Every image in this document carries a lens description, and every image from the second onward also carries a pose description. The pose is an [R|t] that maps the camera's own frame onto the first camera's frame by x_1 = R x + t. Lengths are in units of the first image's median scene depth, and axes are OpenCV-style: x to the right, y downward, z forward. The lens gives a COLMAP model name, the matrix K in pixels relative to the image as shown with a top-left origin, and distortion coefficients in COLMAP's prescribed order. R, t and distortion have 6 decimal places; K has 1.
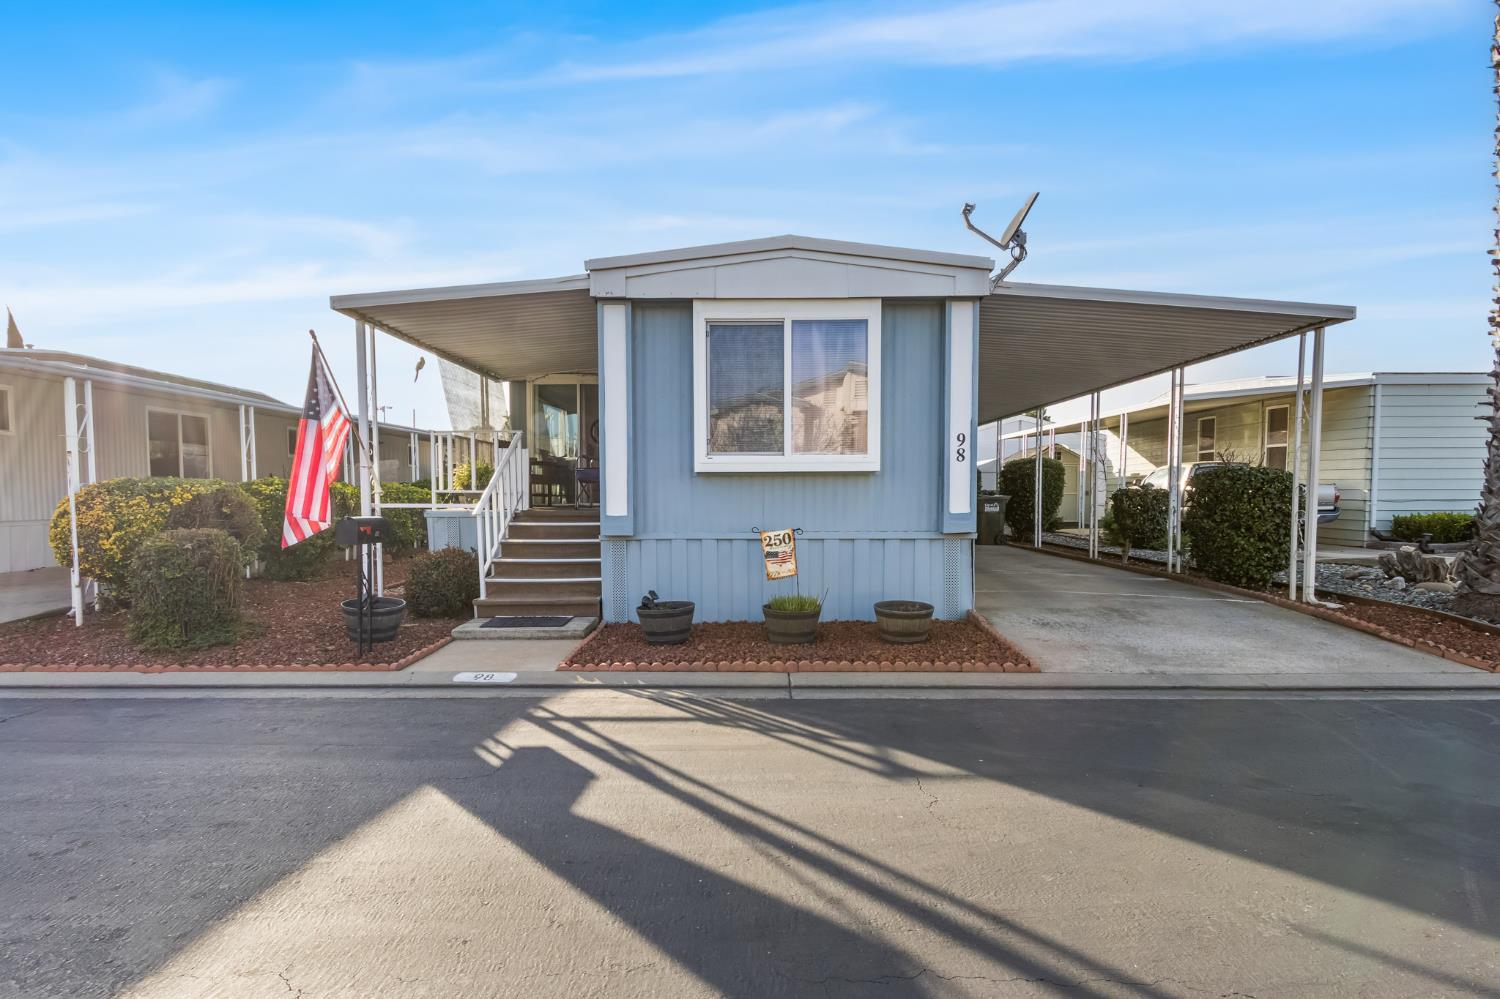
lens RADIAL K [[691.2, 0, 754.3], [0, 691.2, 516.4], [0, 0, 1]] dist [0.001432, 0.000102]
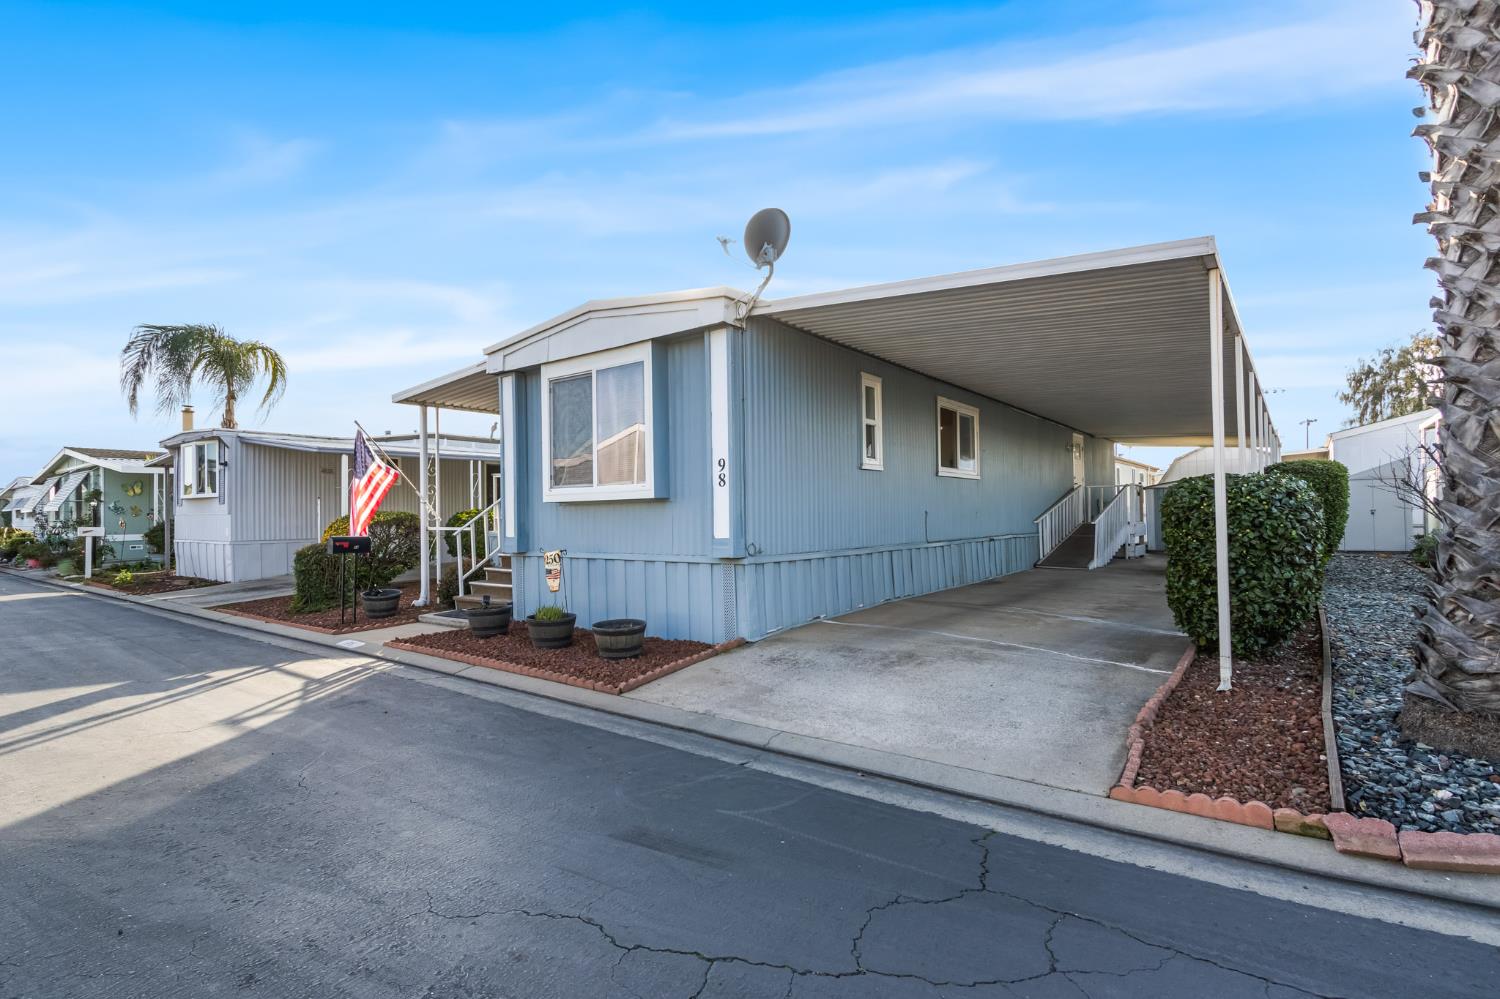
lens RADIAL K [[693.7, 0, 748.2], [0, 693.7, 491.6], [0, 0, 1]] dist [-0.001539, -0.000070]
pose [[0.811061, -0.028535, -0.584265, 0.931089], [-0.011200, 0.997869, -0.064284, -0.007971], [0.584854, 0.058682, 0.809013, 0.213485]]
